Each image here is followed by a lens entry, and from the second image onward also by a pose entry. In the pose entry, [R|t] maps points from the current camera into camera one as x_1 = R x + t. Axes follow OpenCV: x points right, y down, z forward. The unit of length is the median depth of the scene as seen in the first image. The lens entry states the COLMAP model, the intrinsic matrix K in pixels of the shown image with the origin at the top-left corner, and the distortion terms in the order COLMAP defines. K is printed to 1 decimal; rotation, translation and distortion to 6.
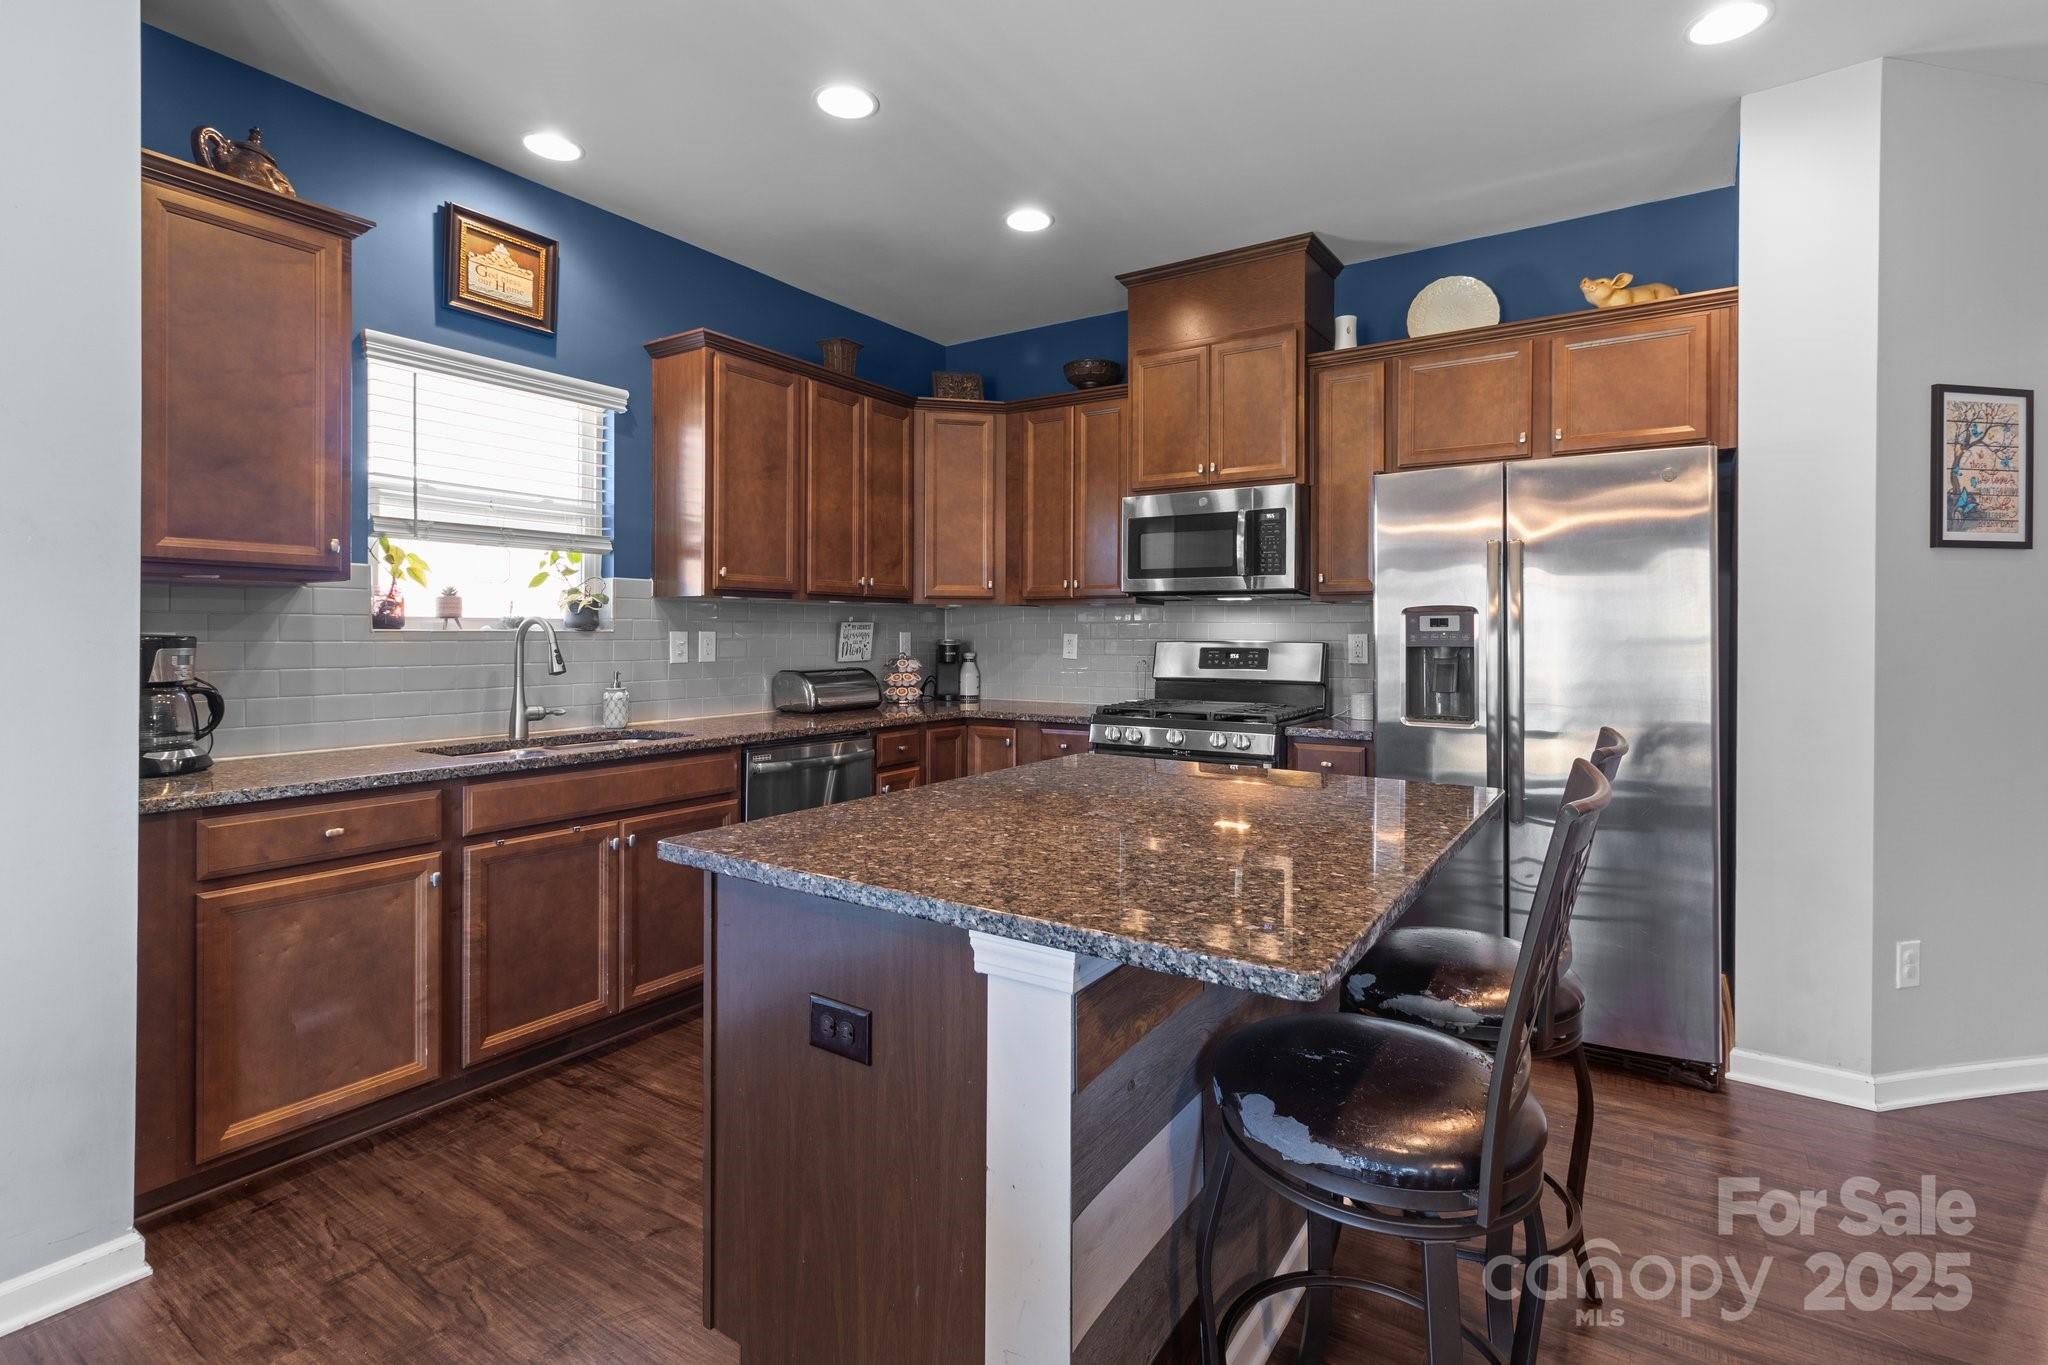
lens RADIAL K [[948.7, 0, 1040.6], [0, 948.7, 639.4], [0, 0, 1]] dist [-0.002898, 0.000539]
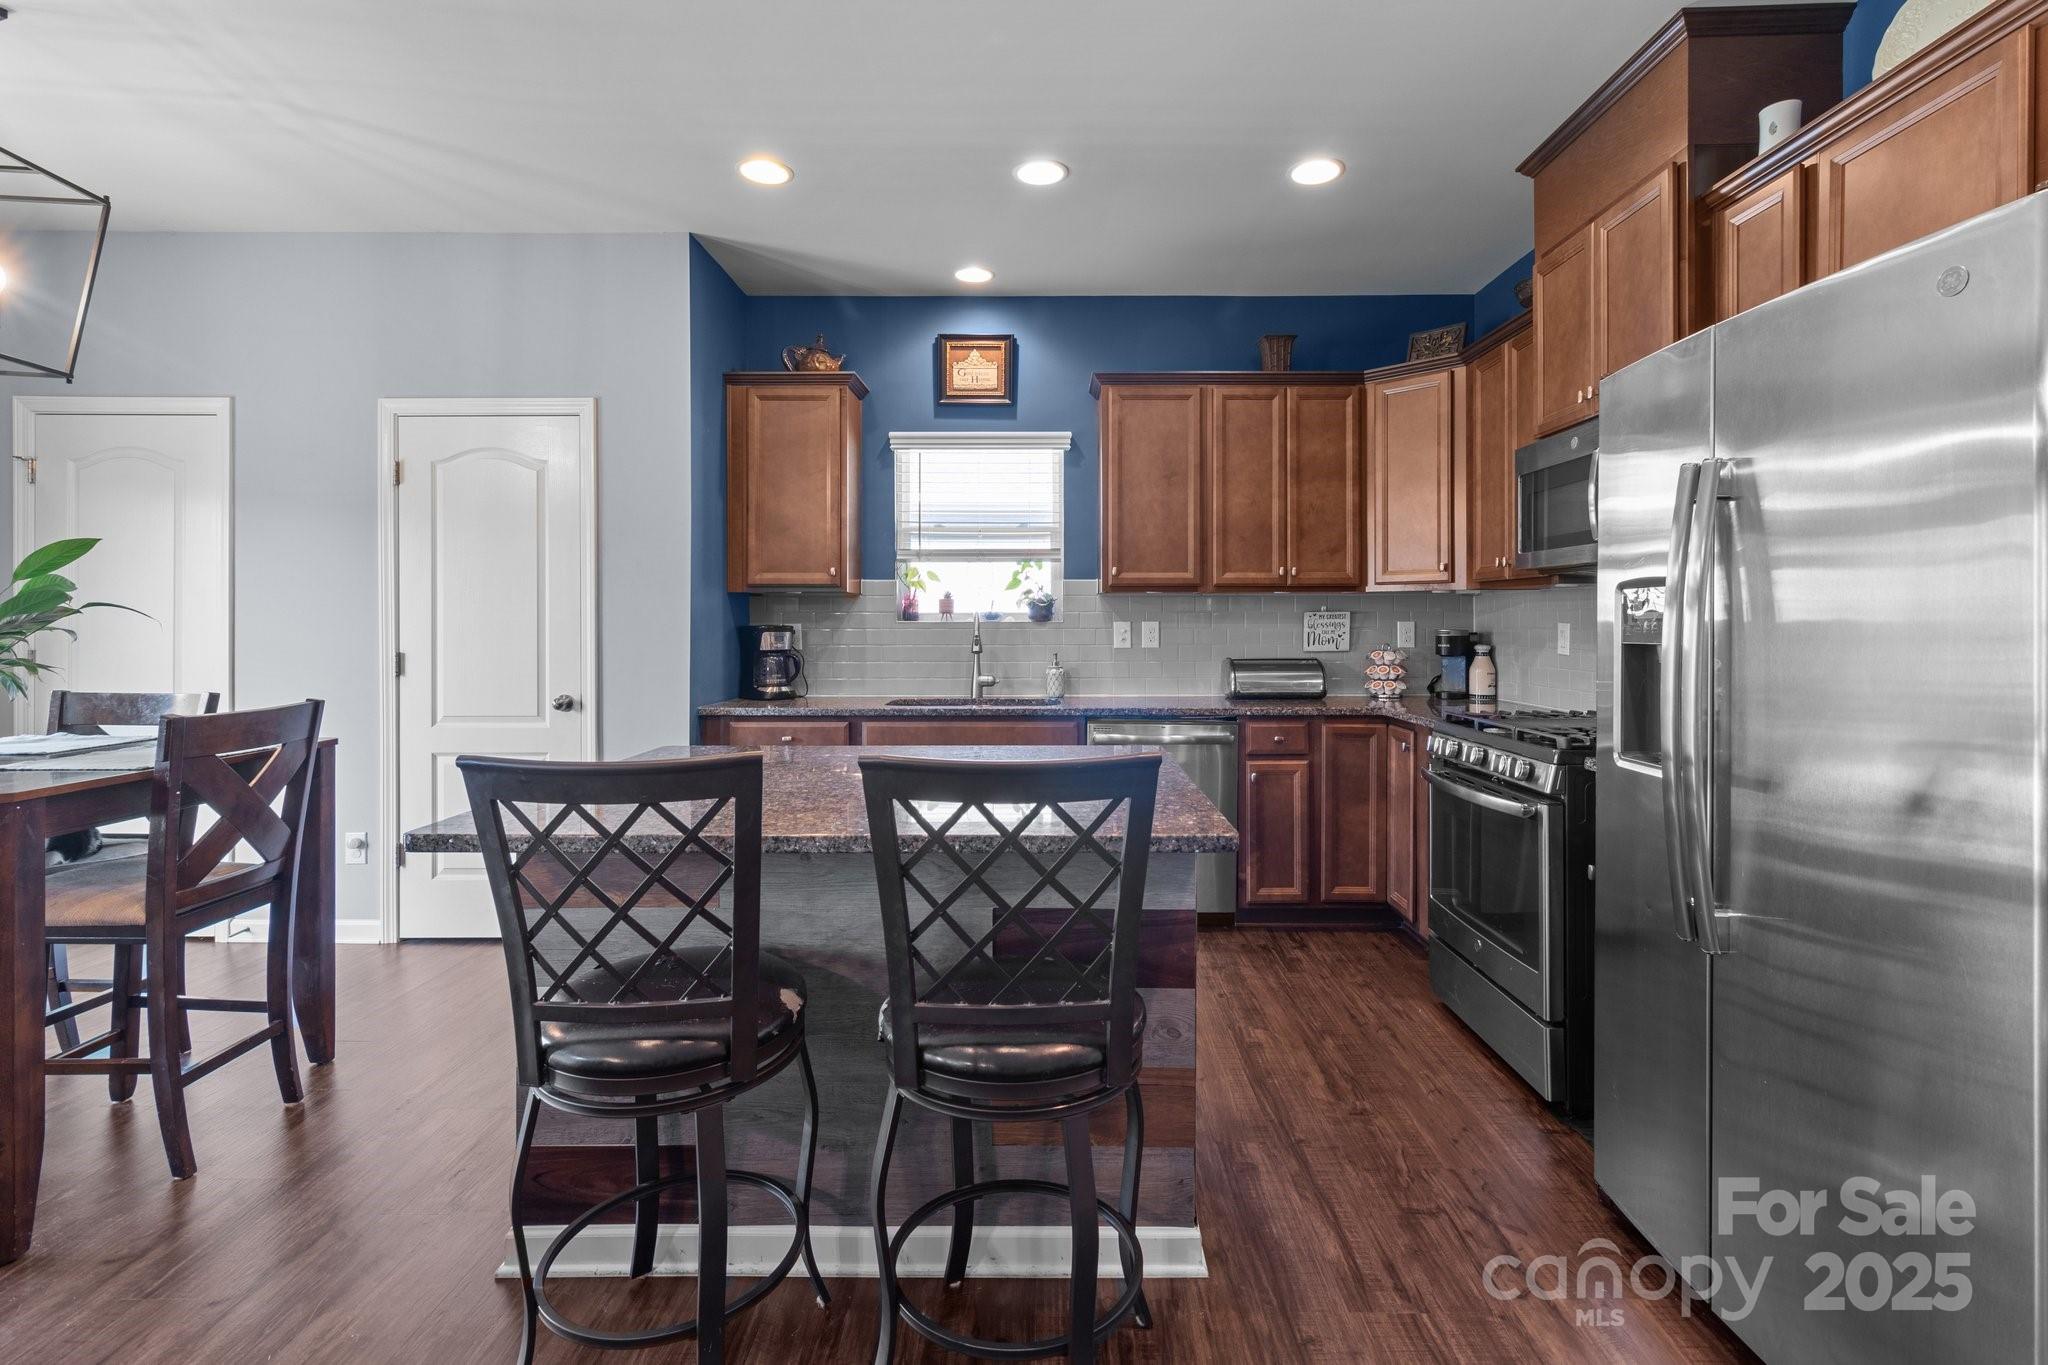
lens RADIAL K [[957.5, 0, 1044.5], [0, 957.5, 620.8], [0, 0, 1]] dist [0.000031, 0.000352]
pose [[0.542721, -0.003452, -0.839906, 0.623985], [-0.004206, 0.999968, -0.006828, -0.000972], [0.839903, 0.007238, 0.542689, 0.279847]]
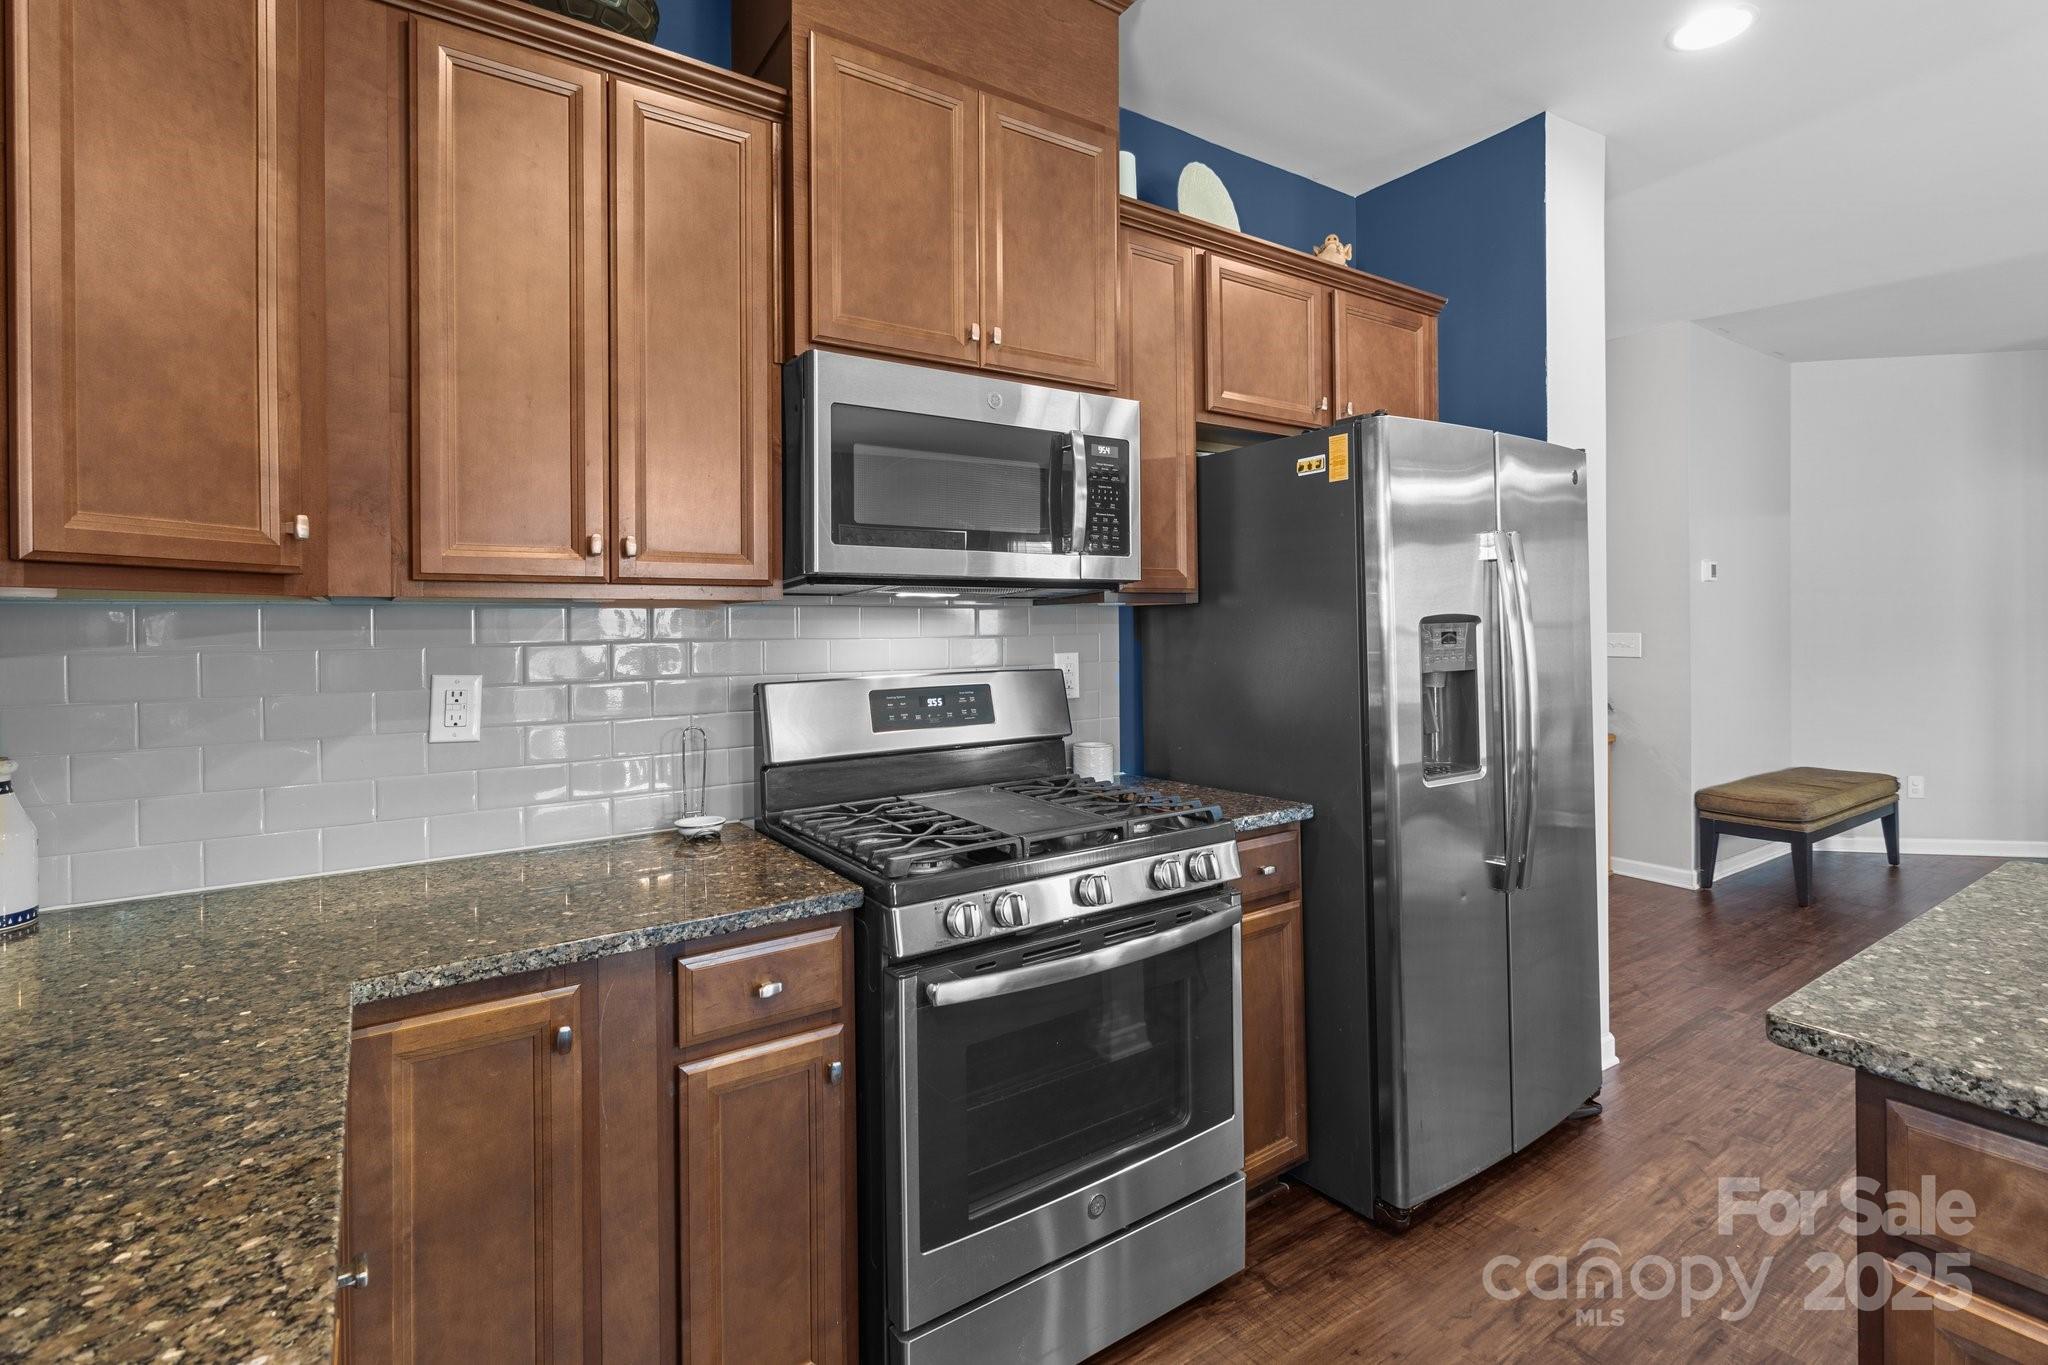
lens RADIAL K [[957.5, 0, 1044.5], [0, 957.5, 620.8], [0, 0, 1]] dist [0.000031, 0.000352]
pose [[0.377498, -0.005453, 0.925994, -0.313002], [0.019956, 0.999798, -0.002248, -0.029676], [-0.925795, 0.019328, 0.377531, 0.859905]]
